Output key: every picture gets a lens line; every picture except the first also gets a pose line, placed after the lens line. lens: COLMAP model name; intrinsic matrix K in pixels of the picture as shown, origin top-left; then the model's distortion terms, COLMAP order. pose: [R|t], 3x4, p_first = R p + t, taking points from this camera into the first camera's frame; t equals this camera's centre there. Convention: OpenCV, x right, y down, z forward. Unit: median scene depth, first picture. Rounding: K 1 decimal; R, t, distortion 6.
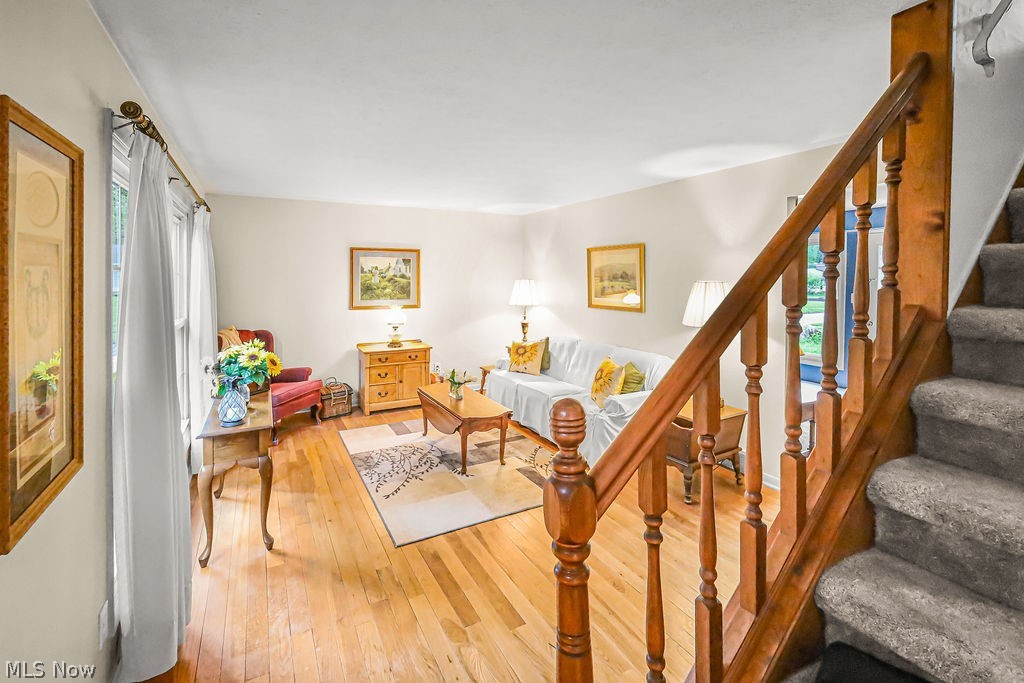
lens RADIAL K [[463.7, 0, 510.2], [0, 463.7, 280.4], [0, 0, 1]] dist [-0.000625, -0.000642]
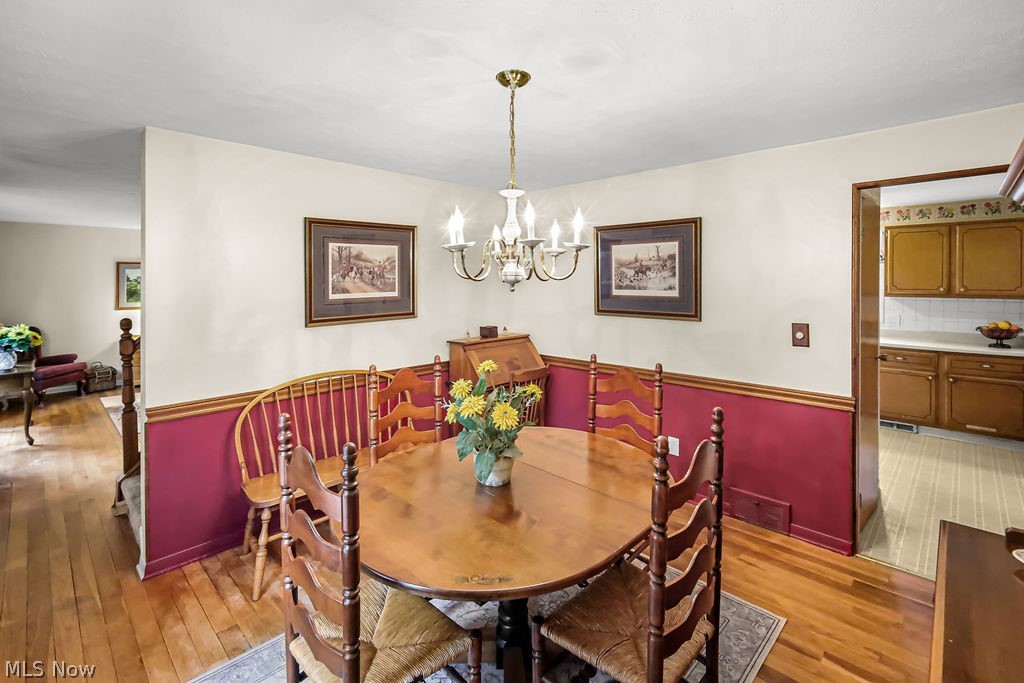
lens RADIAL K [[463.7, 0, 510.2], [0, 463.7, 280.4], [0, 0, 1]] dist [-0.000625, -0.000642]
pose [[0.954781, -0.002106, 0.297301, 0.454628], [0.006267, 0.999895, -0.013044, 0.006740], [-0.297242, 0.014317, 0.954695, -0.798821]]
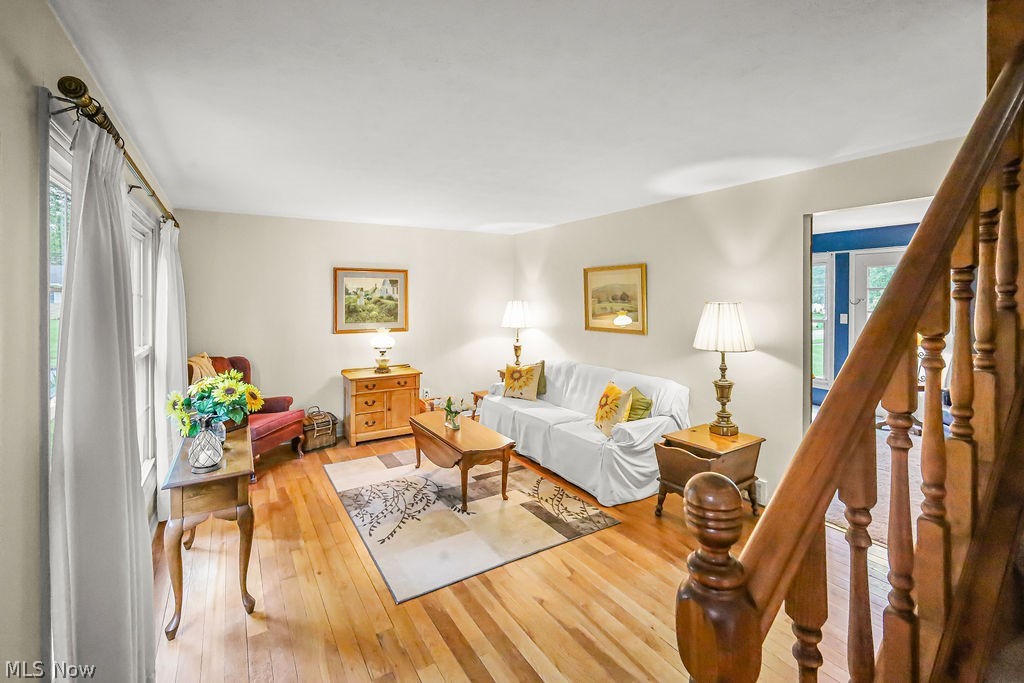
lens RADIAL K [[455.0, 0, 511.2], [0, 455.0, 301.1], [0, 0, 1]] dist [0.000707, 0.000155]
pose [[0.998484, -0.003195, 0.054958, -0.052472], [0.003241, 0.999994, -0.000748, -0.001420], [-0.054956, 0.000925, 0.998488, 0.083271]]
